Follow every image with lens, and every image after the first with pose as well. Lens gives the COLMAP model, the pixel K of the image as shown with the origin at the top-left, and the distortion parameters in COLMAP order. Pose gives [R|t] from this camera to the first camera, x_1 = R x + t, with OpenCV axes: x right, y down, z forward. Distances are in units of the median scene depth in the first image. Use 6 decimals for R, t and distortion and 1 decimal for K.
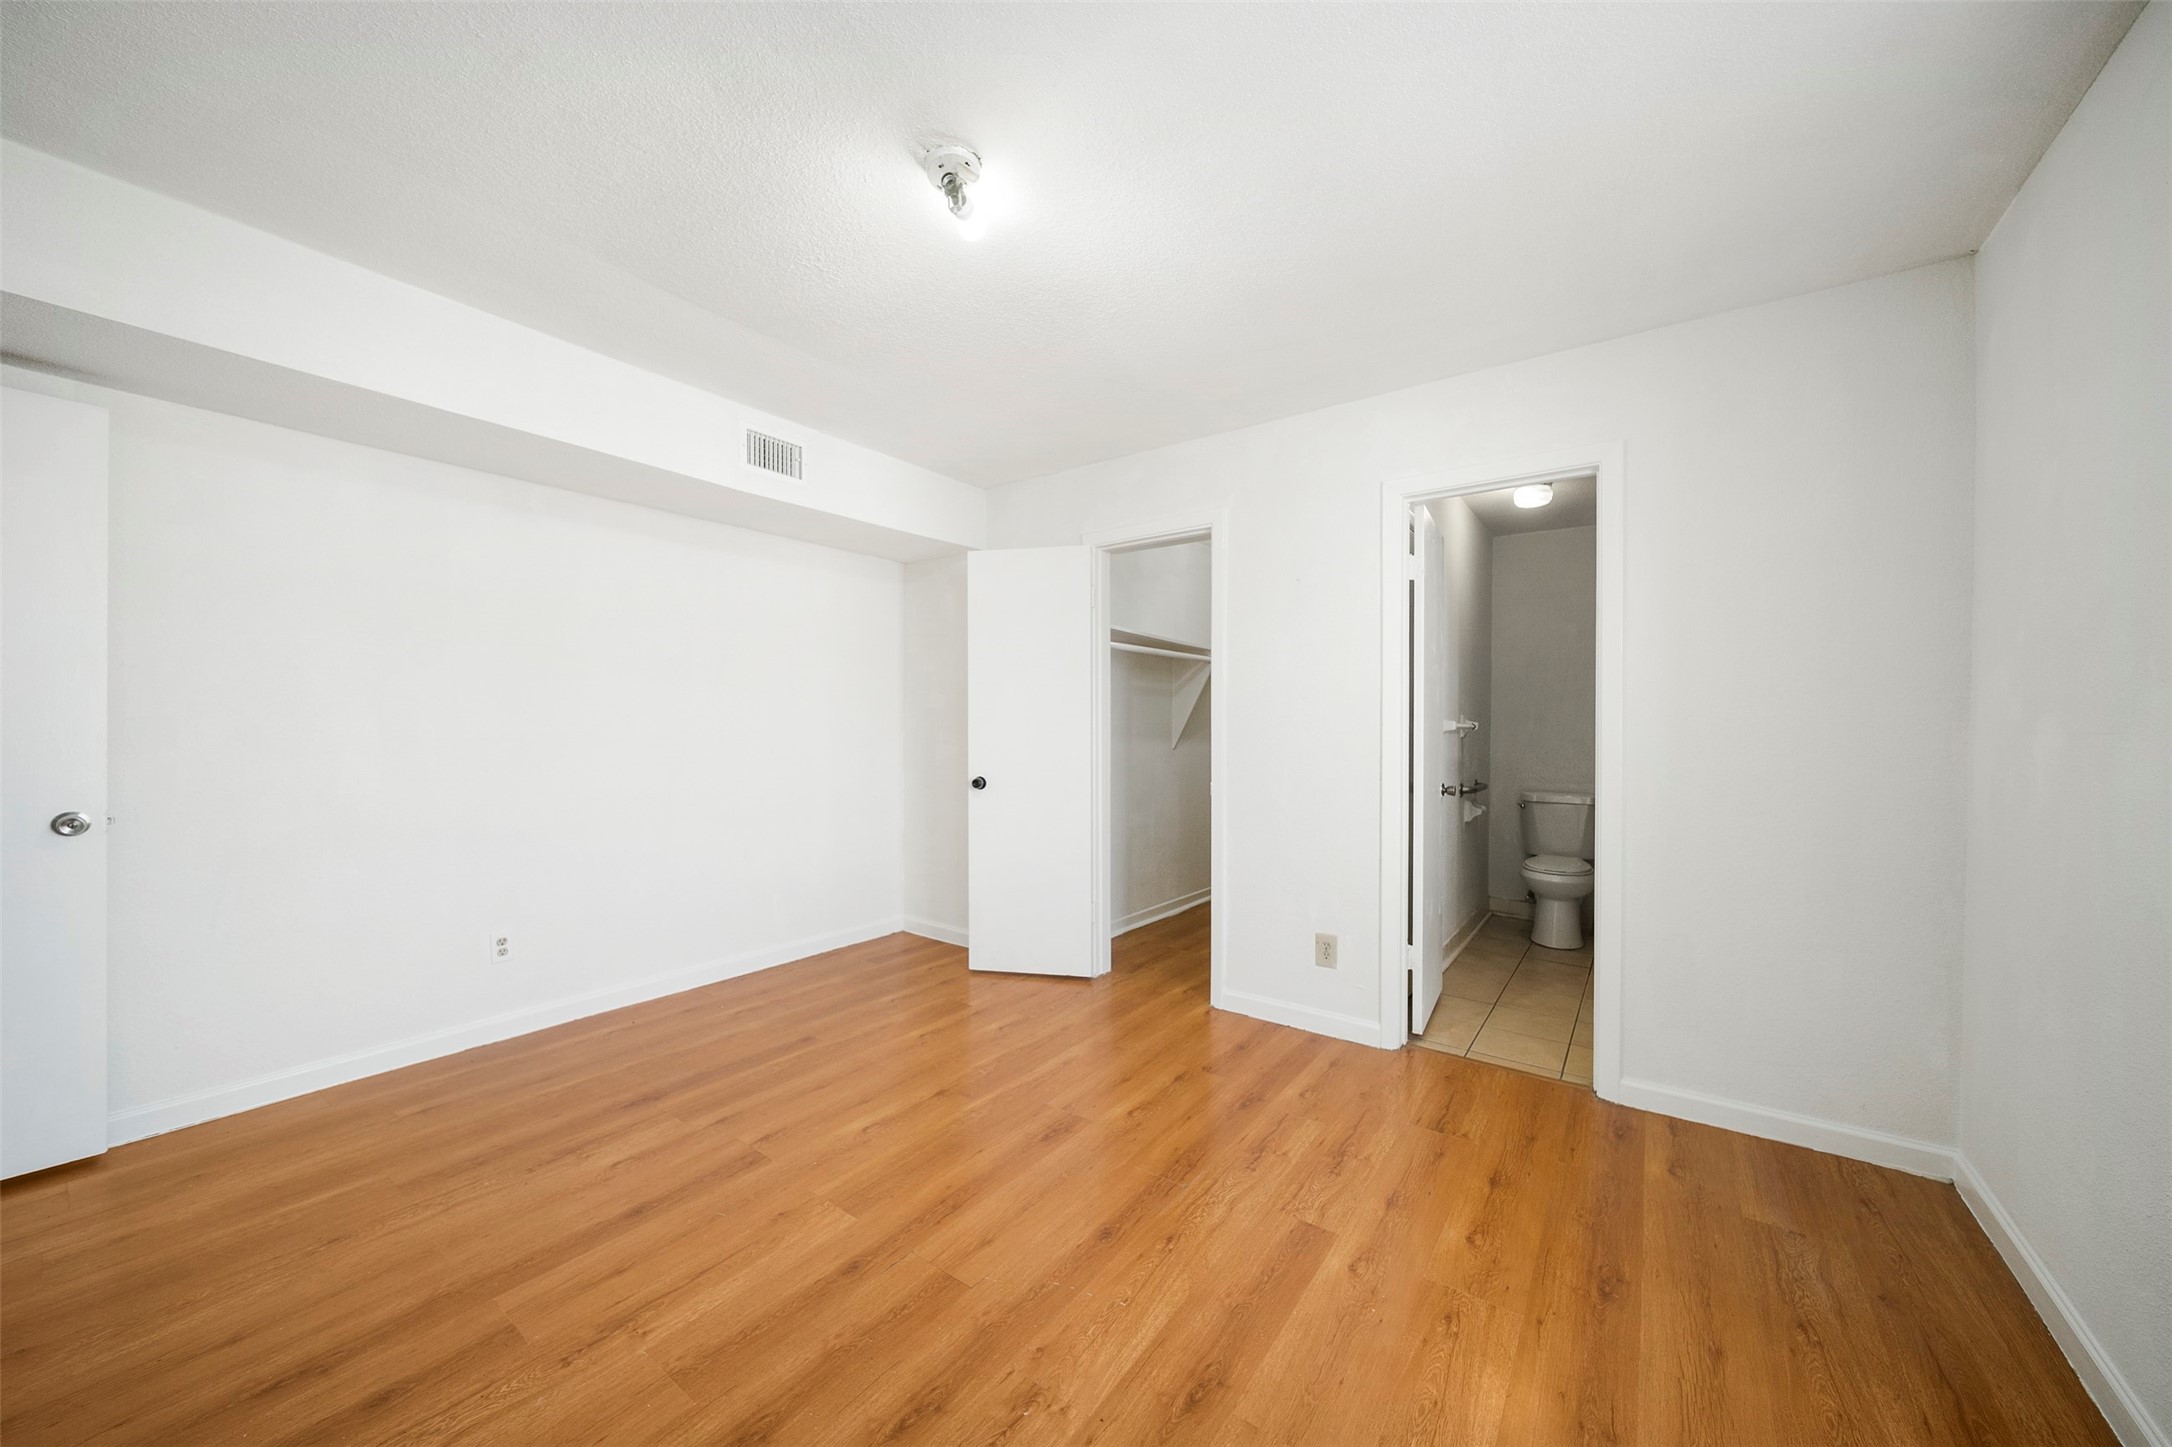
lens RADIAL K [[773.2, 0, 1094.3], [0, 773.2, 730.8], [0, 0, 1]] dist [-0.002504, -0.000166]
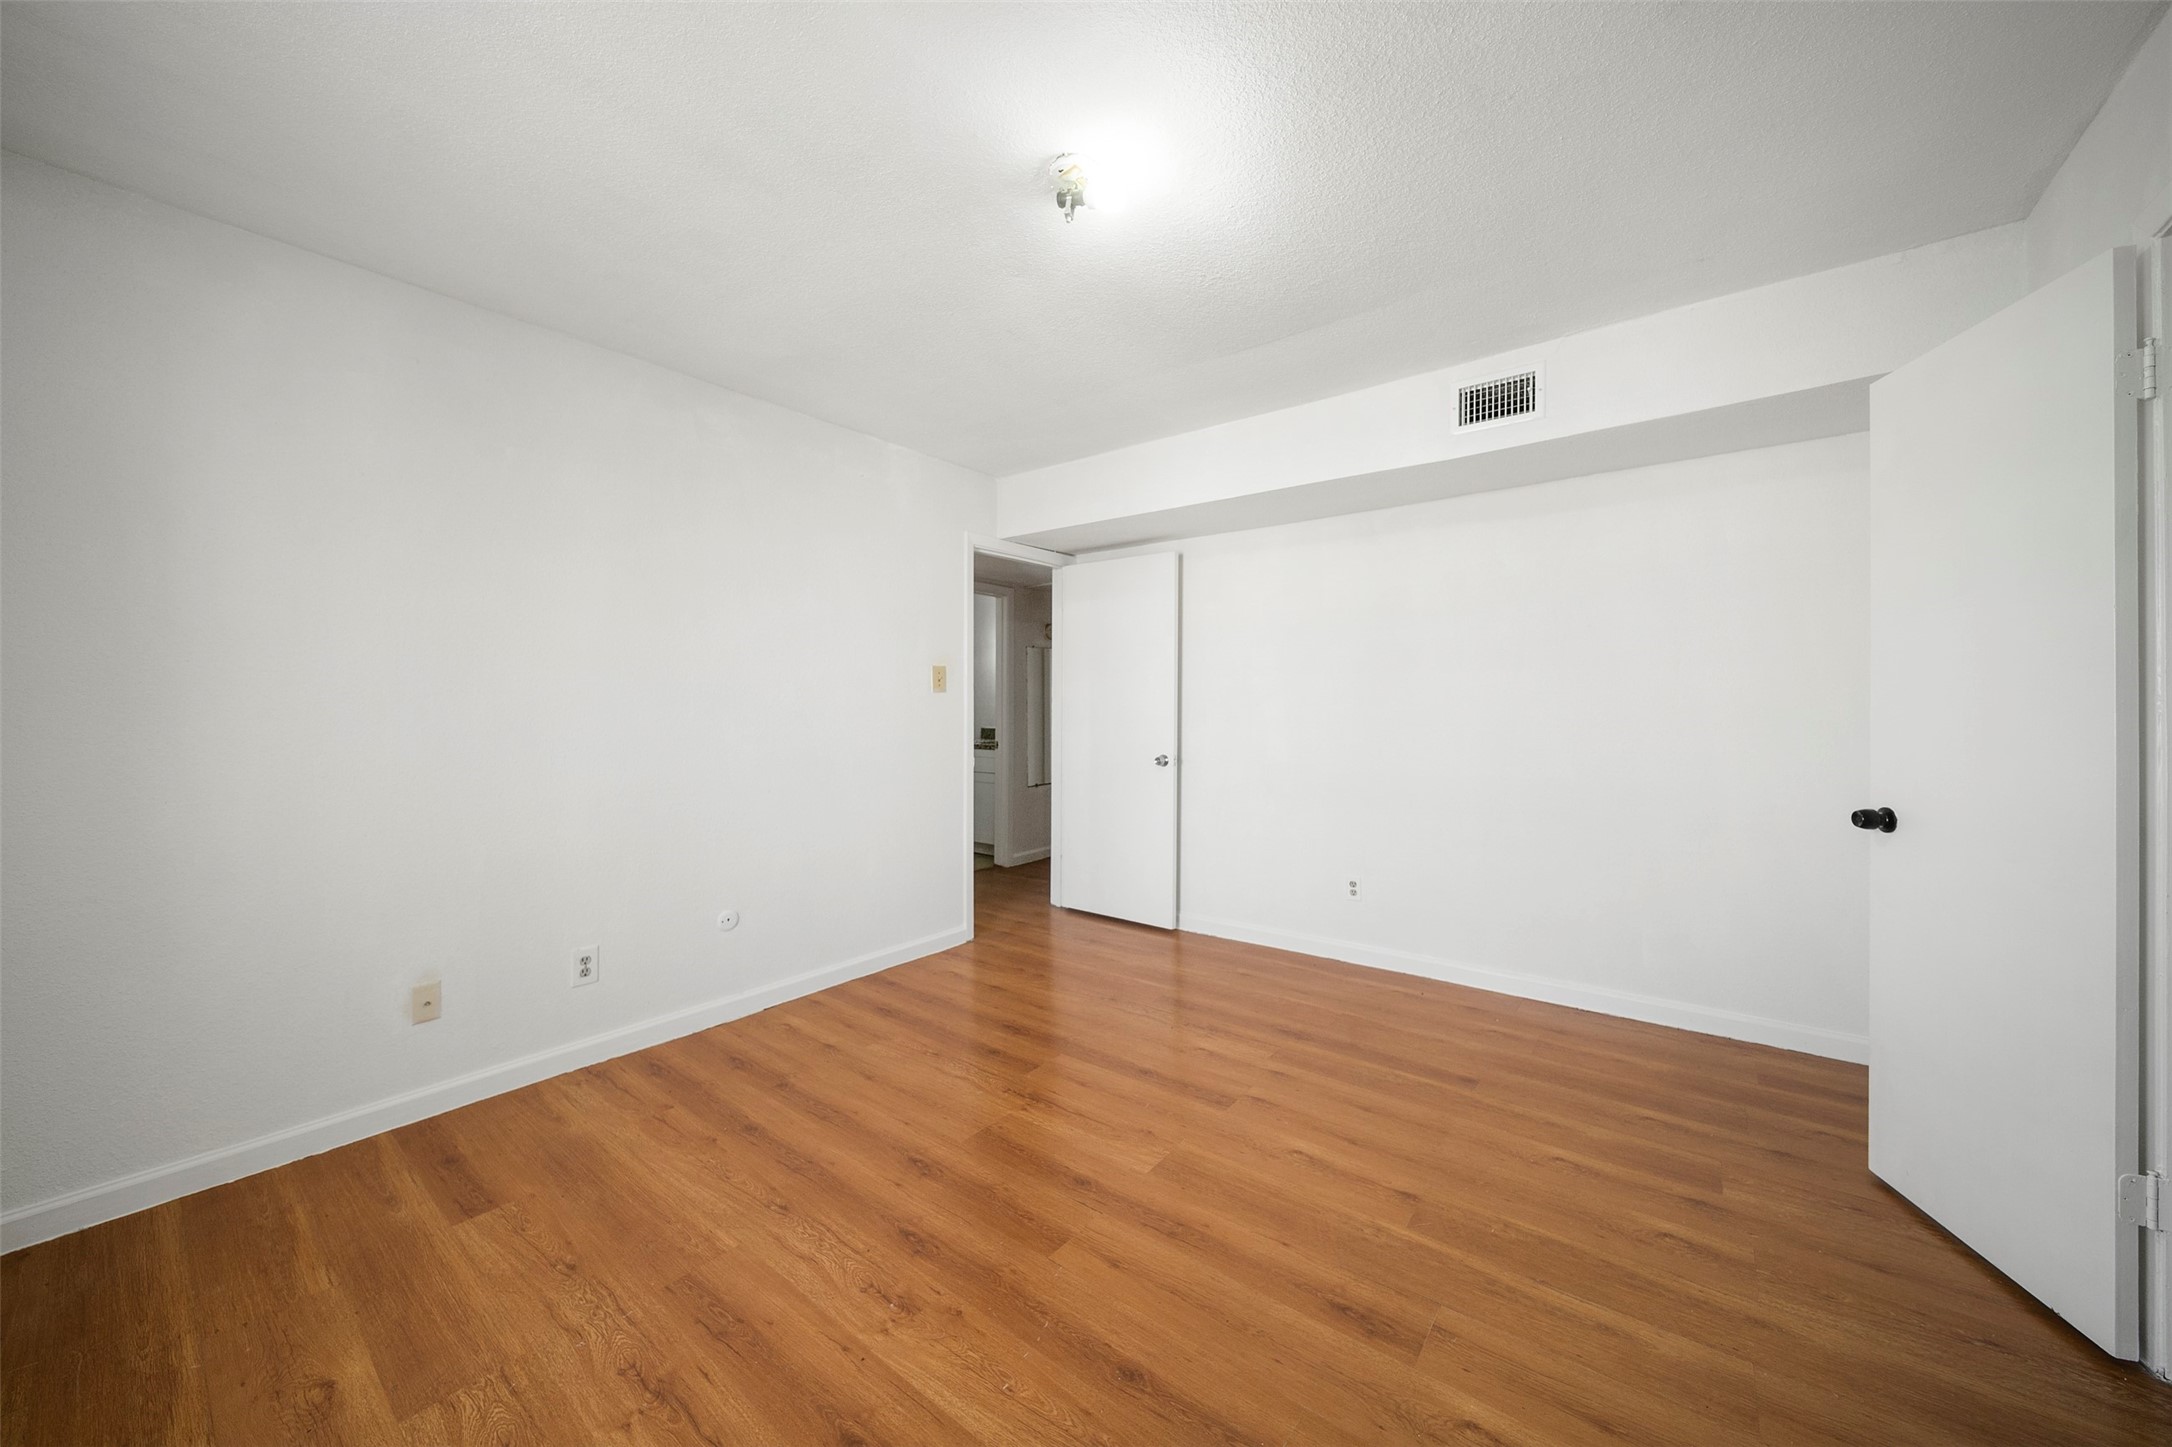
lens RADIAL K [[773.2, 0, 1102.7], [0, 773.2, 704.3], [0, 0, 1]] dist [-0.002504, -0.000166]
pose [[-0.030354, -0.010818, -0.999481, 0.501066], [-0.006872, 0.999920, -0.010614, -0.002245], [0.999516, 0.006547, -0.030426, 0.631666]]
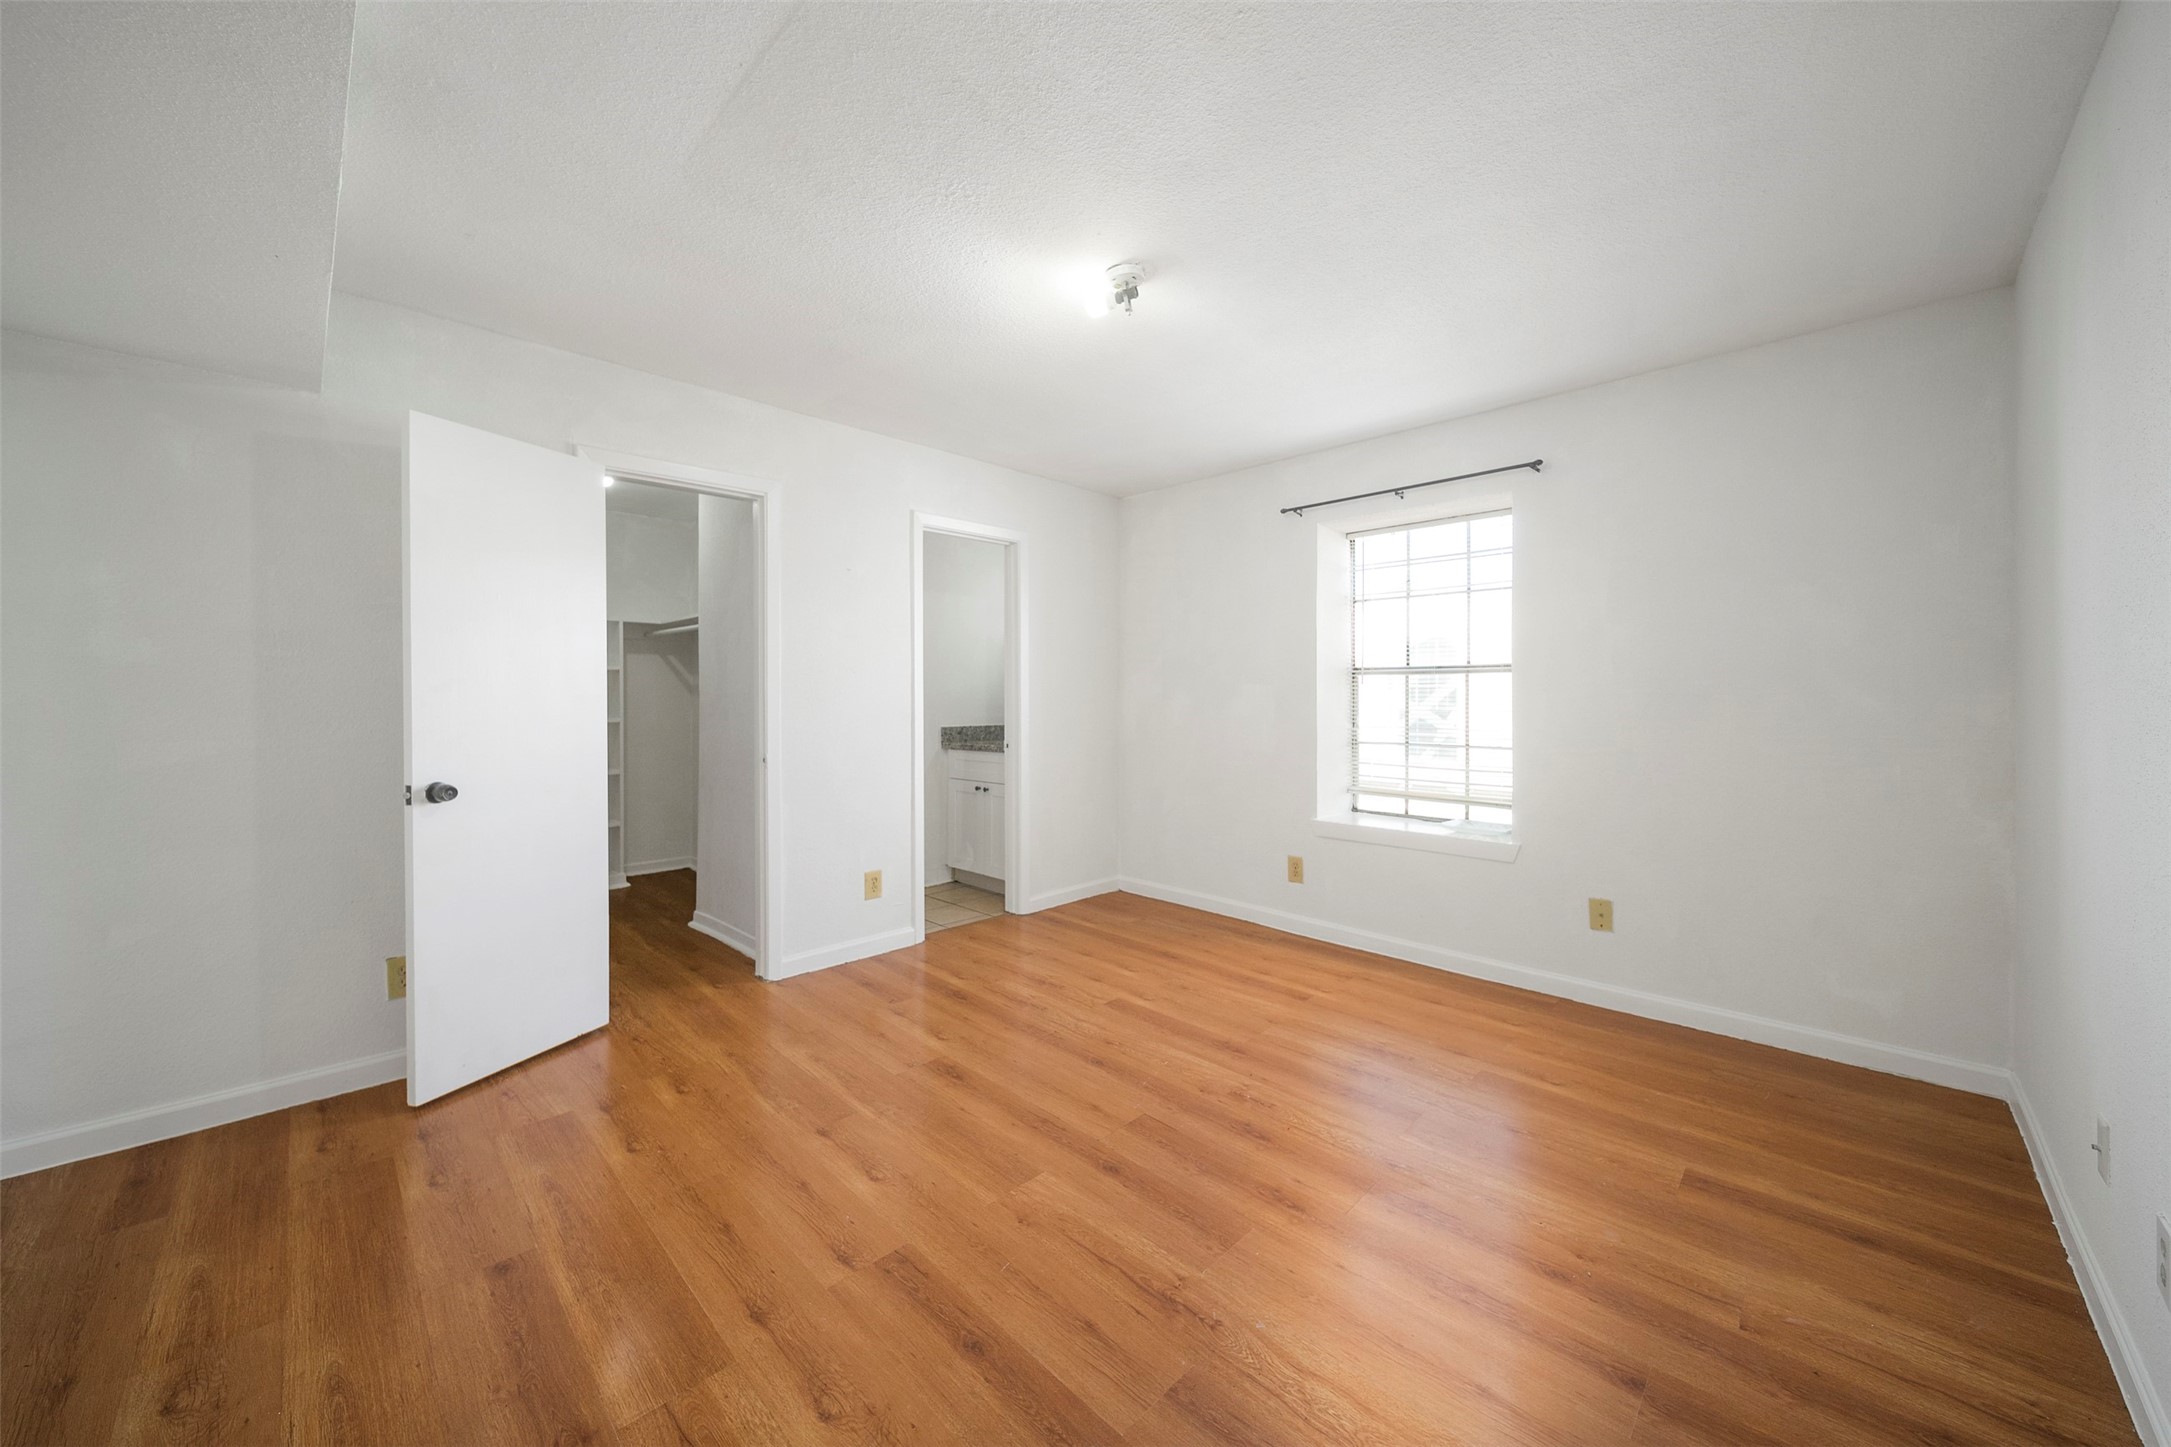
lens RADIAL K [[772.8, 0, 1095.4], [0, 772.8, 706.8], [0, 0, 1]] dist [-0.002504, -0.000166]
pose [[0.152939, -0.020146, 0.988030, -0.858737], [0.007437, 0.999787, 0.019235, -0.010773], [-0.988208, 0.004407, 0.153056, 0.502394]]
